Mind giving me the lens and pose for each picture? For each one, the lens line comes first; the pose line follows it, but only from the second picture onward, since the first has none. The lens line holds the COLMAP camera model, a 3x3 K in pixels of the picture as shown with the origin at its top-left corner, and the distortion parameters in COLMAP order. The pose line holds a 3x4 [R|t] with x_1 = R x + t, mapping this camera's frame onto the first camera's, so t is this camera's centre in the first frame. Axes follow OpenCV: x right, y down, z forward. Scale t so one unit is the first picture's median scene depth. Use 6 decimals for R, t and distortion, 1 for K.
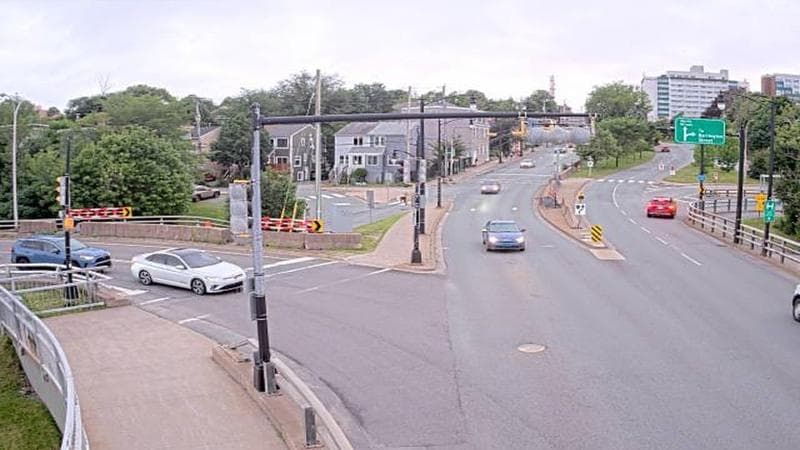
lens RADIAL K [[612.9, 0, 397.4], [0, 612.9, 222.1], [0, 0, 1]] dist [-0.002418, 0.002591]
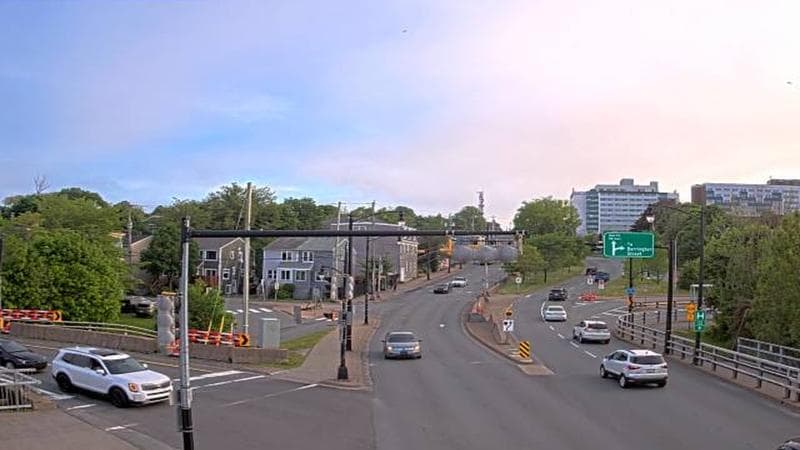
lens RADIAL K [[612.9, 0, 397.4], [0, 612.9, 222.1], [0, 0, 1]] dist [-0.002418, 0.002591]
pose [[0.999620, 0.014109, 0.023684, 0.089640], [-0.012948, 0.998740, -0.048476, -0.137200], [-0.024338, 0.048151, 0.998544, -0.006893]]
